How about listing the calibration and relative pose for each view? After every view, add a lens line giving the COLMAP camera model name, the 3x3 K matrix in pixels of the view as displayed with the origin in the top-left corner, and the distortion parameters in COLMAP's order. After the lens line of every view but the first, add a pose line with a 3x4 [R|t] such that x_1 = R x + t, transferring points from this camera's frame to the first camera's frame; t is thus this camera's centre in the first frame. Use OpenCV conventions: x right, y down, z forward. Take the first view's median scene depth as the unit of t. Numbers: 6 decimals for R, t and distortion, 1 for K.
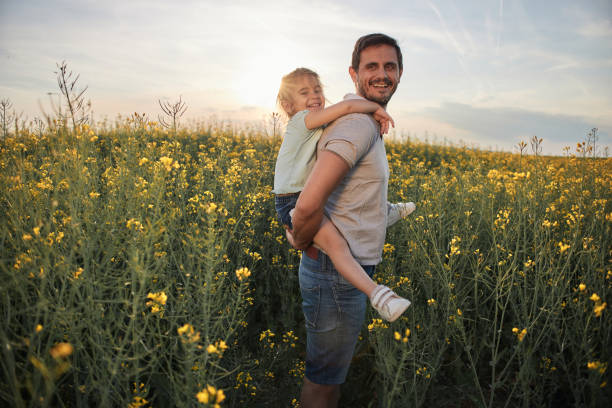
lens RADIAL K [[457.5, 0, 302.3], [0, 457.5, 202.5], [0, 0, 1]] dist [-0.172242, 0.047894]
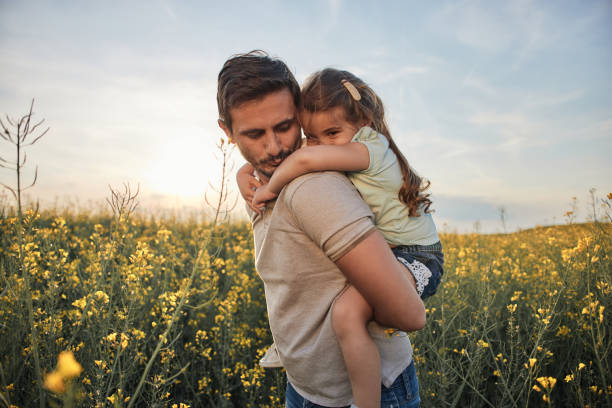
lens RADIAL K [[457.5, 0, 301.0], [0, 457.5, 203.9], [0, 0, 1]] dist [-0.172242, 0.047894]
pose [[0.981618, -0.008610, 0.190661, -0.043453], [0.044236, 0.982042, -0.183403, -0.017733], [-0.185658, 0.188466, 0.964371, 0.298820]]
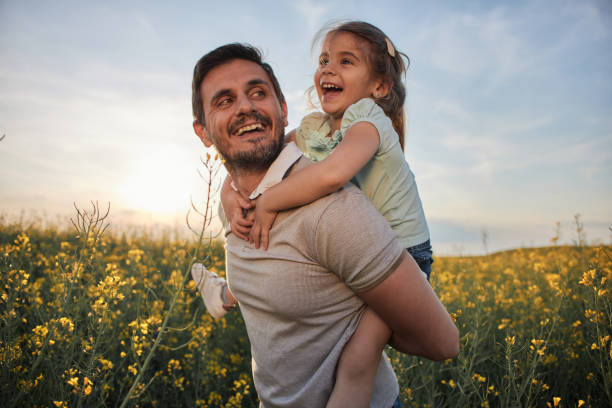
lens RADIAL K [[457.5, 0, 310.7], [0, 457.5, 201.1], [0, 0, 1]] dist [-0.172242, 0.047894]
pose [[0.963410, 0.021451, 0.267172, -0.049531], [0.041259, 0.973043, -0.226902, -0.029740], [-0.264837, 0.229623, 0.936555, 0.335996]]
